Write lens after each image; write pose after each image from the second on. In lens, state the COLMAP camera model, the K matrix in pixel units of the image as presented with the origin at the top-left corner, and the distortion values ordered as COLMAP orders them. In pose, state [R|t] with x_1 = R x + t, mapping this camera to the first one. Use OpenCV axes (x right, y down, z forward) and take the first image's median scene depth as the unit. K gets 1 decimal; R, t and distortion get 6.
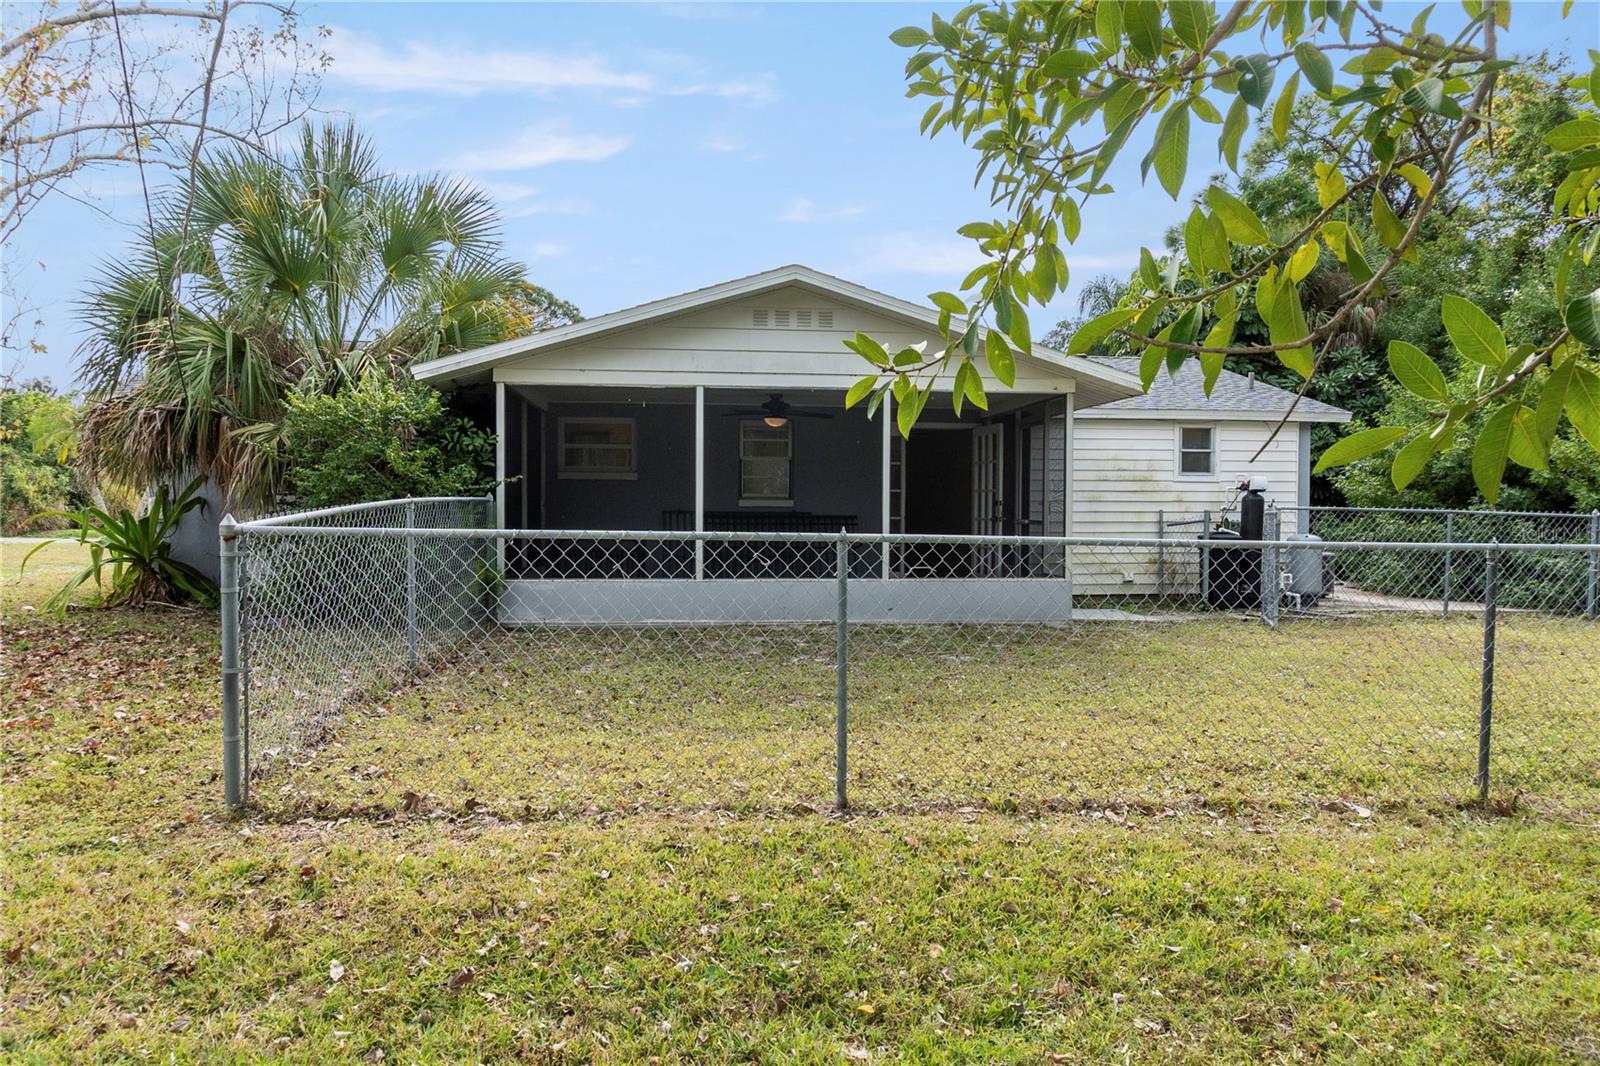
lens RADIAL K [[1068.0, 0, 799.2], [0, 1068.0, 476.4], [0, 0, 1]] dist [-0.027827, -0.002774]
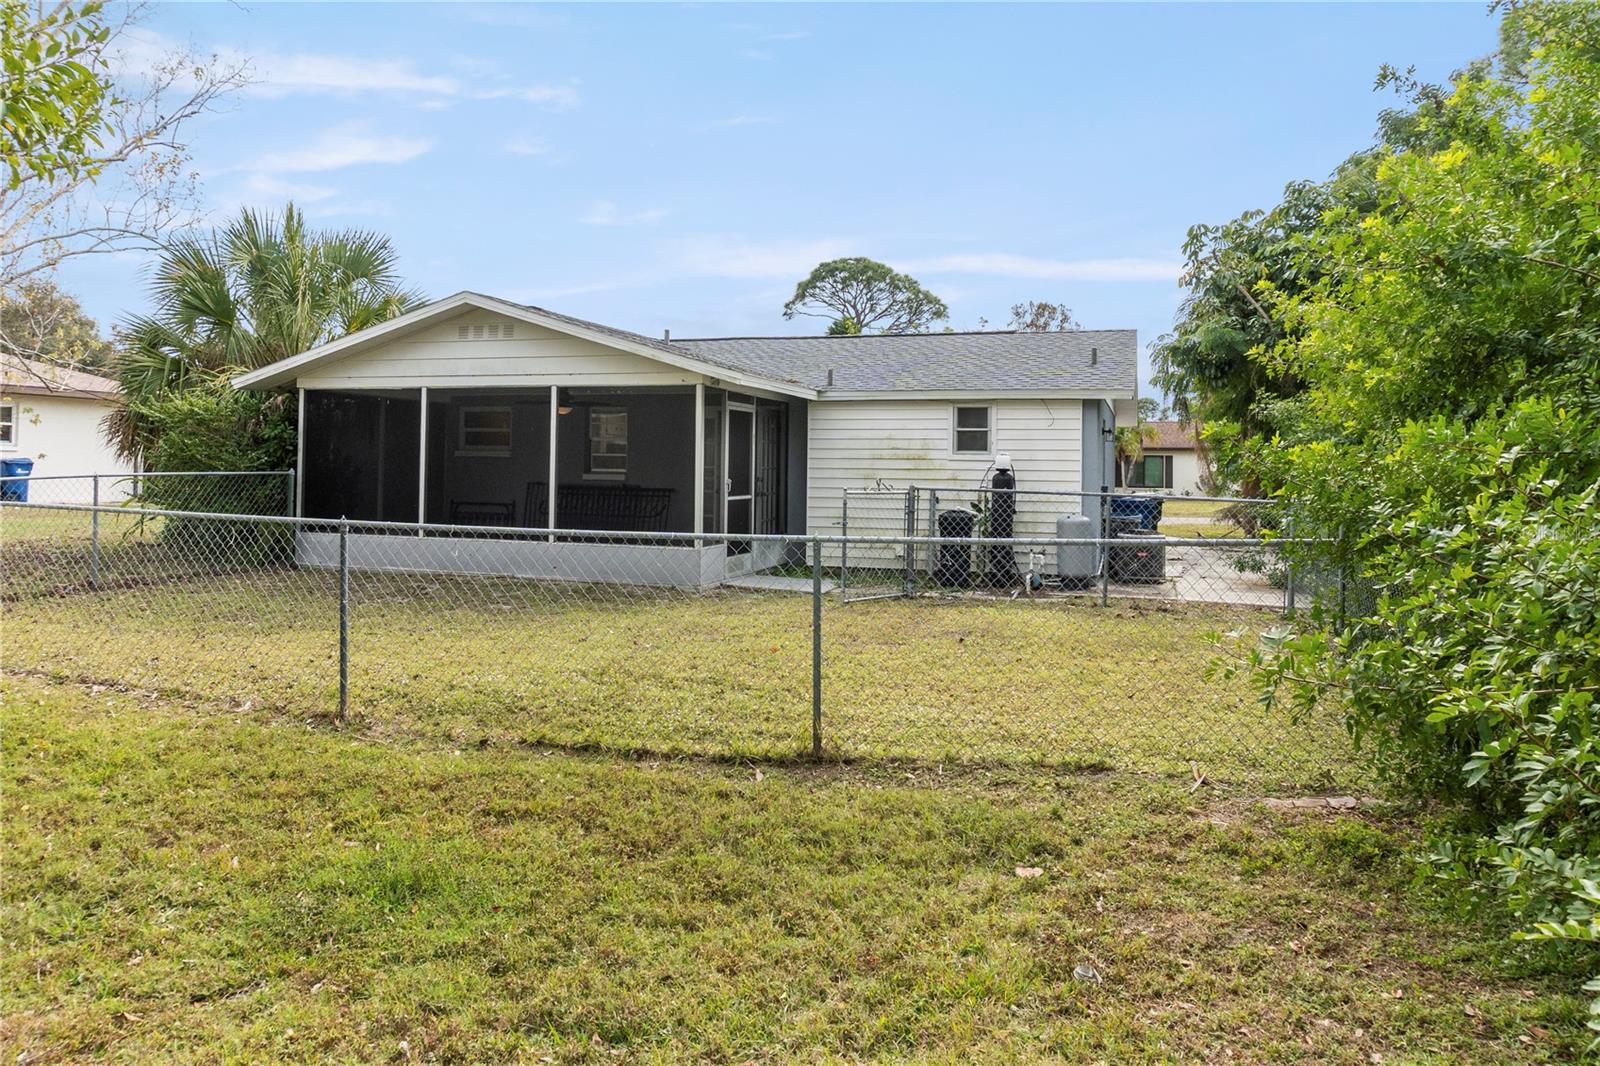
lens RADIAL K [[1084.5, 0, 797.4], [0, 1084.5, 394.5], [0, 0, 1]] dist [-0.017594, -0.006105]
pose [[0.920467, -0.019064, -0.390355, 0.642427], [0.002516, 0.999078, -0.042860, -0.014163], [0.390812, 0.038469, 0.919666, -0.019758]]
